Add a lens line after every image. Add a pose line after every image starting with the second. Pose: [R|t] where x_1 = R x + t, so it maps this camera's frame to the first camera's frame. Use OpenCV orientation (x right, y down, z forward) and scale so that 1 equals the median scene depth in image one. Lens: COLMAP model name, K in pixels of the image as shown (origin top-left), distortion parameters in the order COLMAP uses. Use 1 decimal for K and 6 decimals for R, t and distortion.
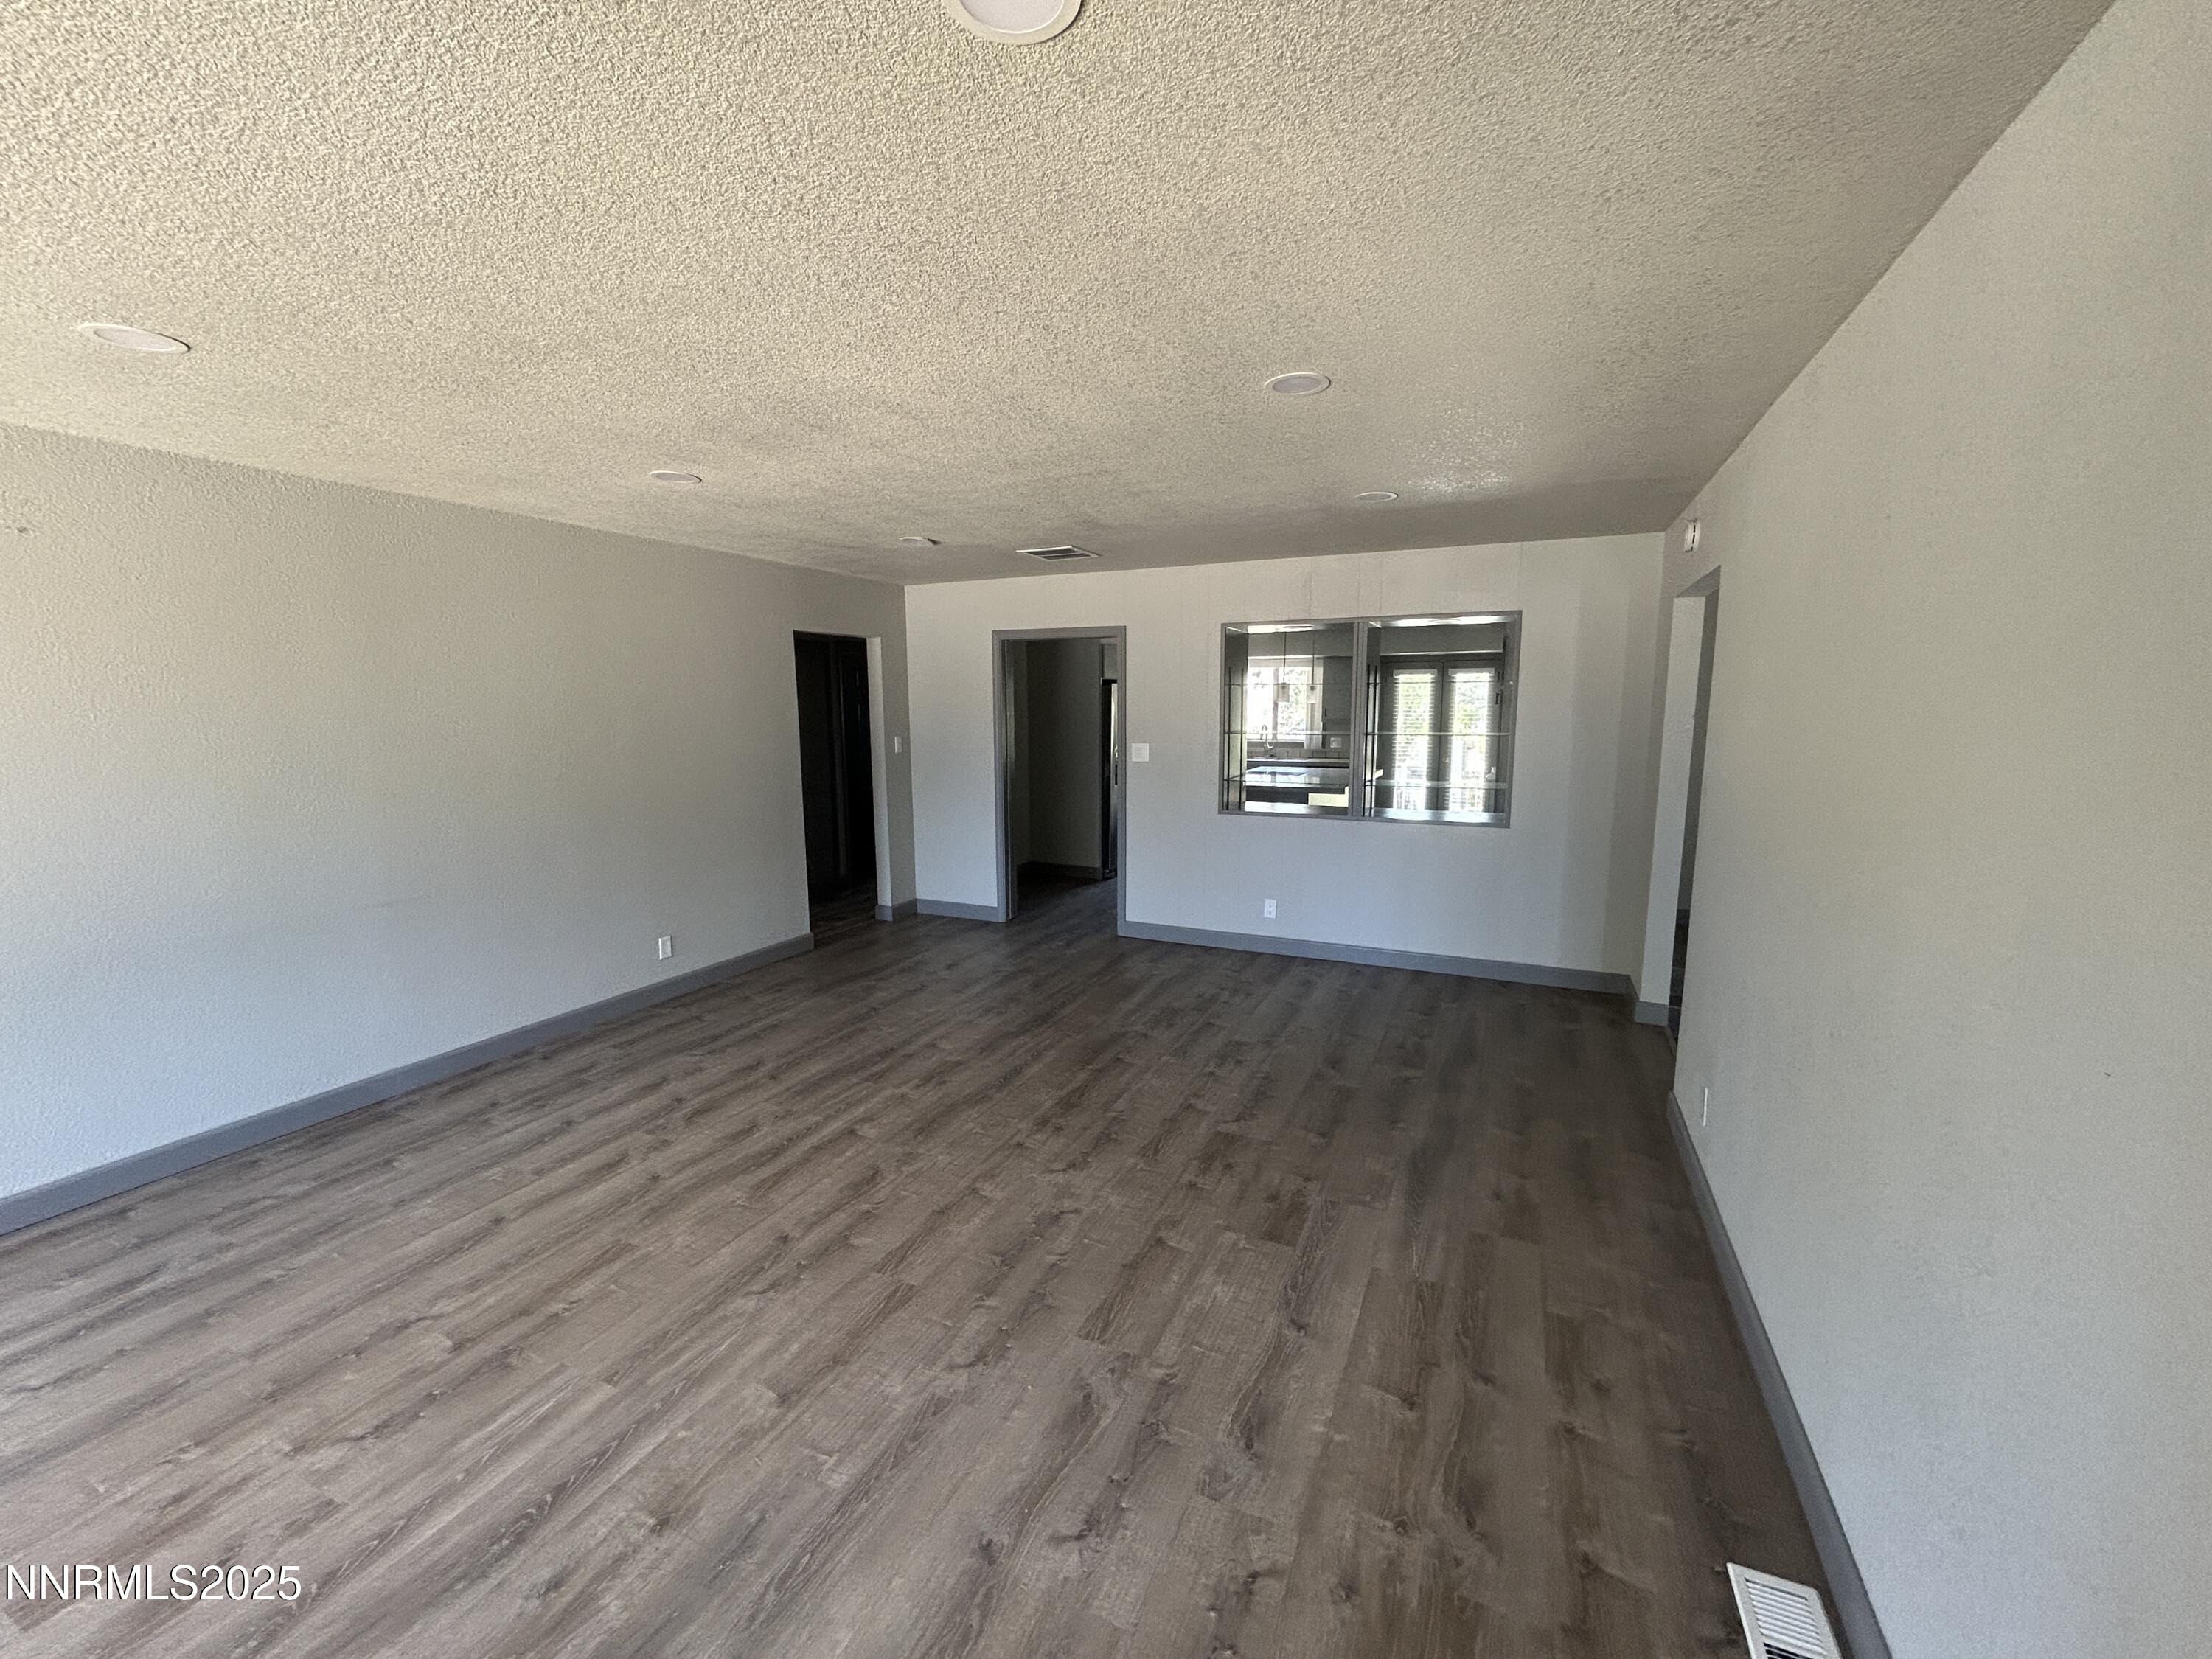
lens RADIAL K [[894.8, 0, 1106.0], [0, 894.8, 829.5], [0, 0, 1]] dist [-0.003136, 0.006211]
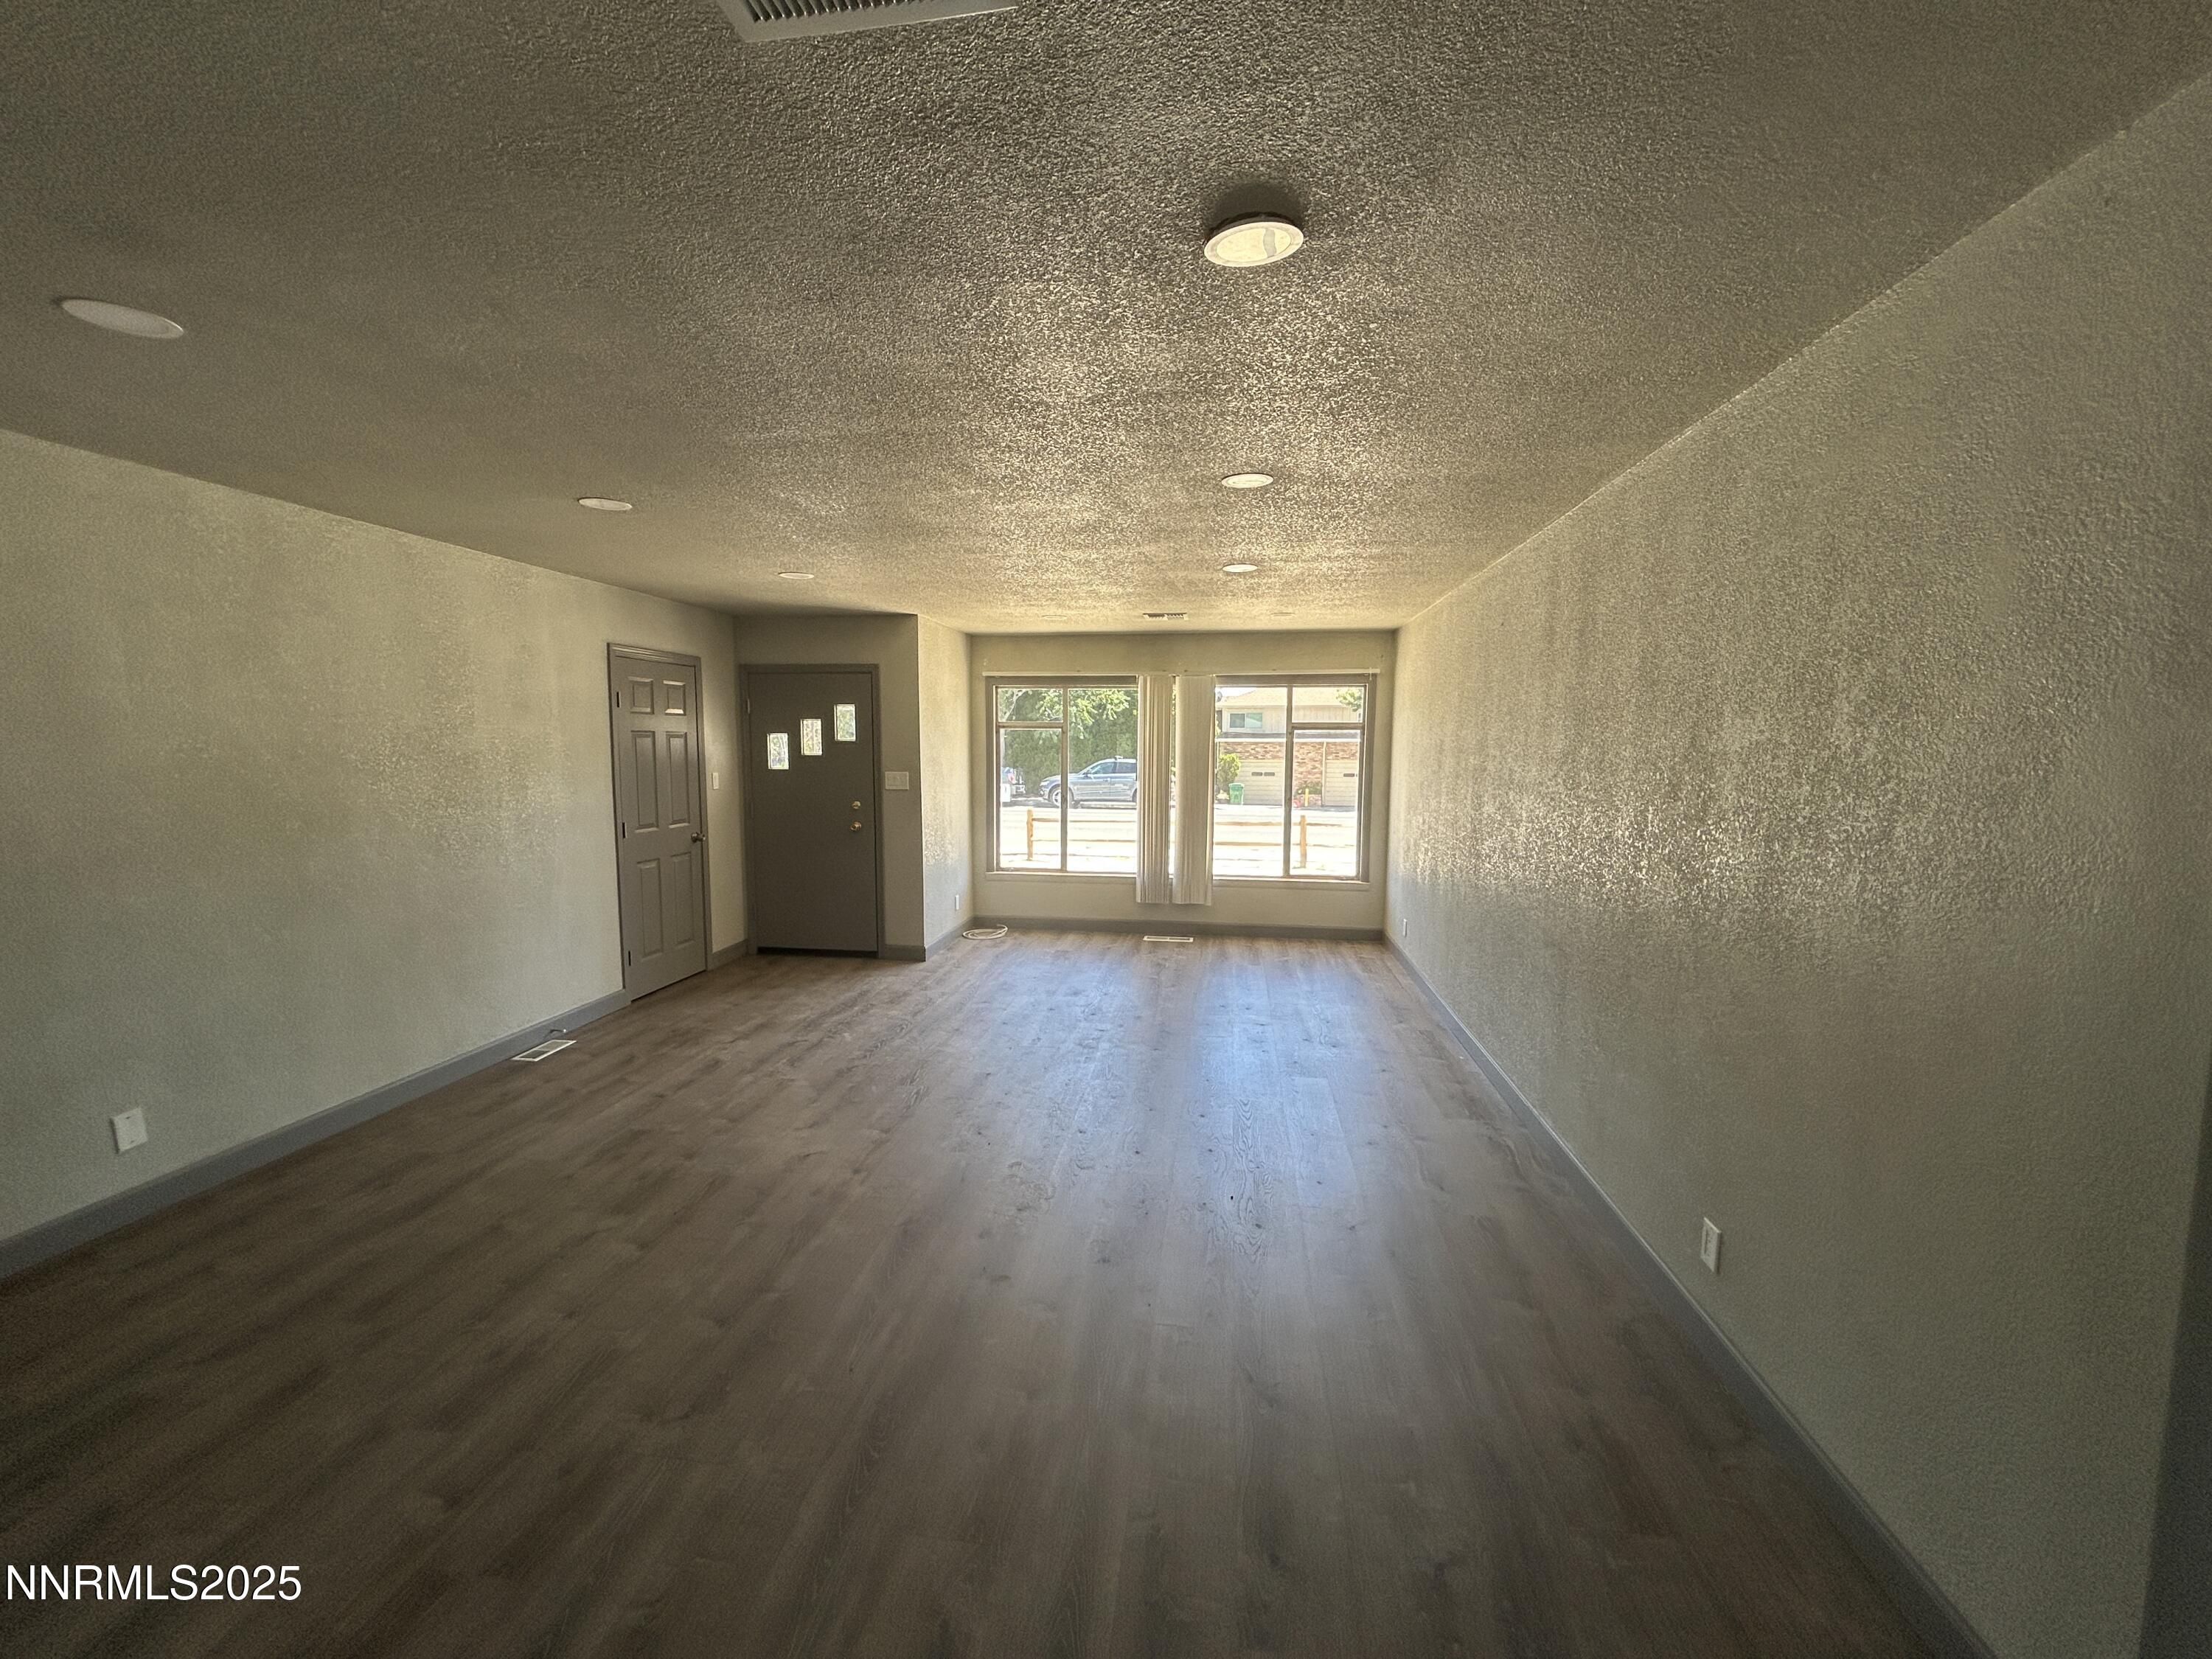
lens RADIAL K [[894.8, 0, 1106.0], [0, 894.8, 829.5], [0, 0, 1]] dist [-0.003136, 0.006211]
pose [[-0.956326, 0.029949, -0.290765, -0.095262], [-0.040917, 0.971228, 0.234612, -0.306075], [0.289425, 0.236263, -0.927585, 2.208850]]
